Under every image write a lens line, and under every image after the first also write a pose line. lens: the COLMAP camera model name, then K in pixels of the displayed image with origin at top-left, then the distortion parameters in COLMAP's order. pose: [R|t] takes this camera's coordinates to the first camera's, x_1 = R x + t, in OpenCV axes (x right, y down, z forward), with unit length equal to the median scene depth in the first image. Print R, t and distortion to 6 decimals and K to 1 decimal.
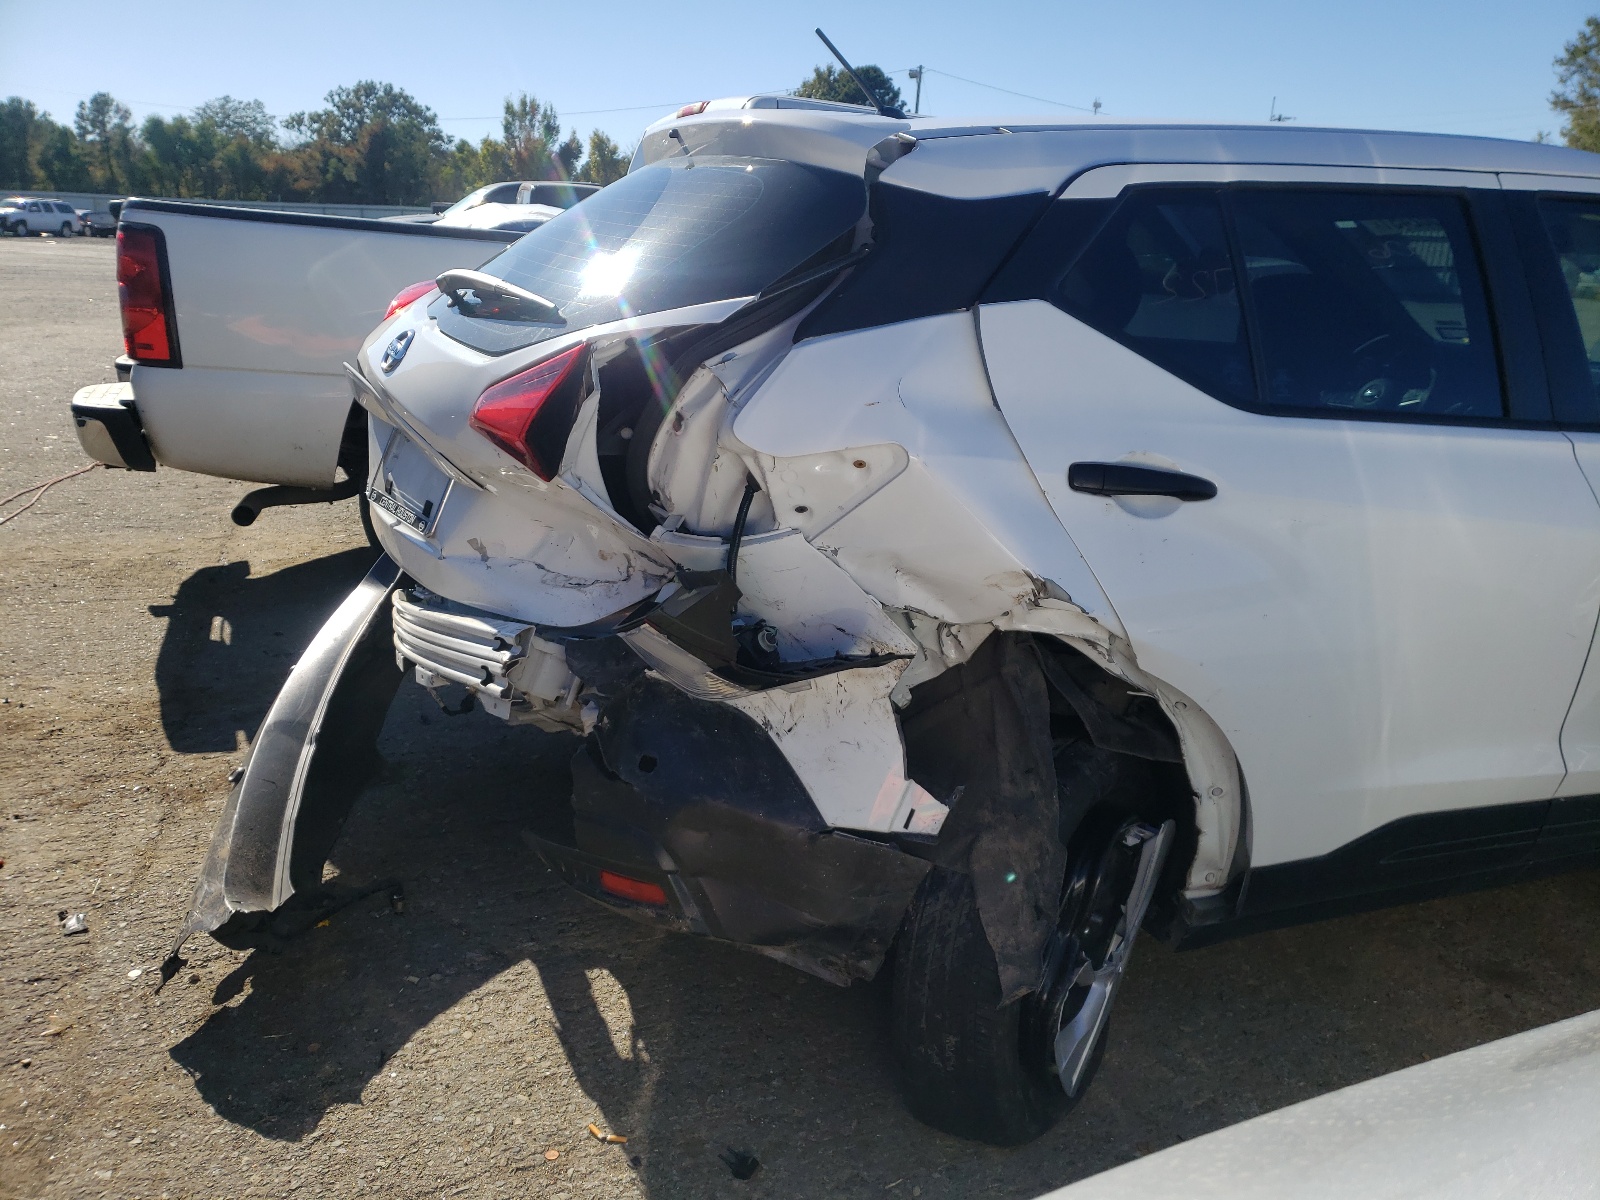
lens RADIAL K [[1219.3, 0, 798.5], [0, 1219.3, 593.7], [0, 0, 1]] dist [0.027362, -0.010059]
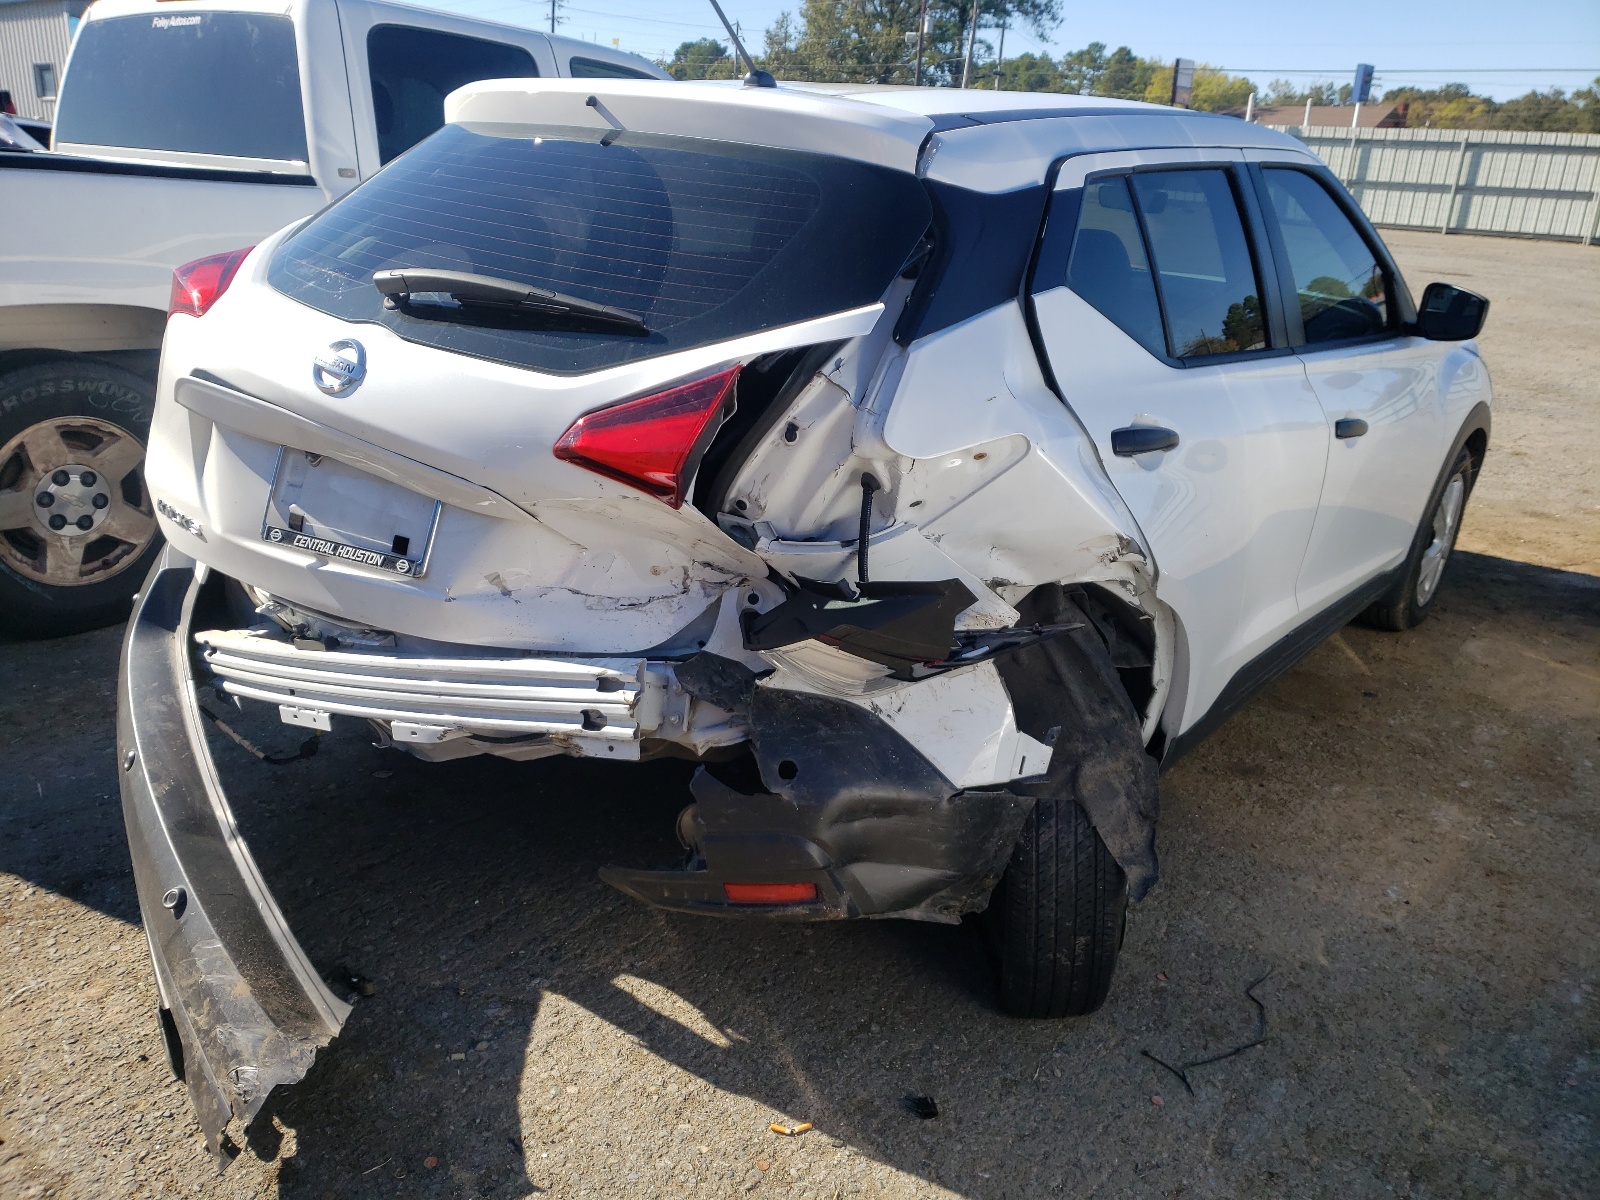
lens RADIAL K [[1219.3, 0, 807.7], [0, 1219.3, 598.3], [0, 0, 1]] dist [0.027362, -0.010059]
pose [[0.873357, -0.169737, 0.456549, -0.549275], [0.126246, 0.984169, 0.124394, -0.126113], [-0.470435, -0.051003, 0.880959, 0.109651]]
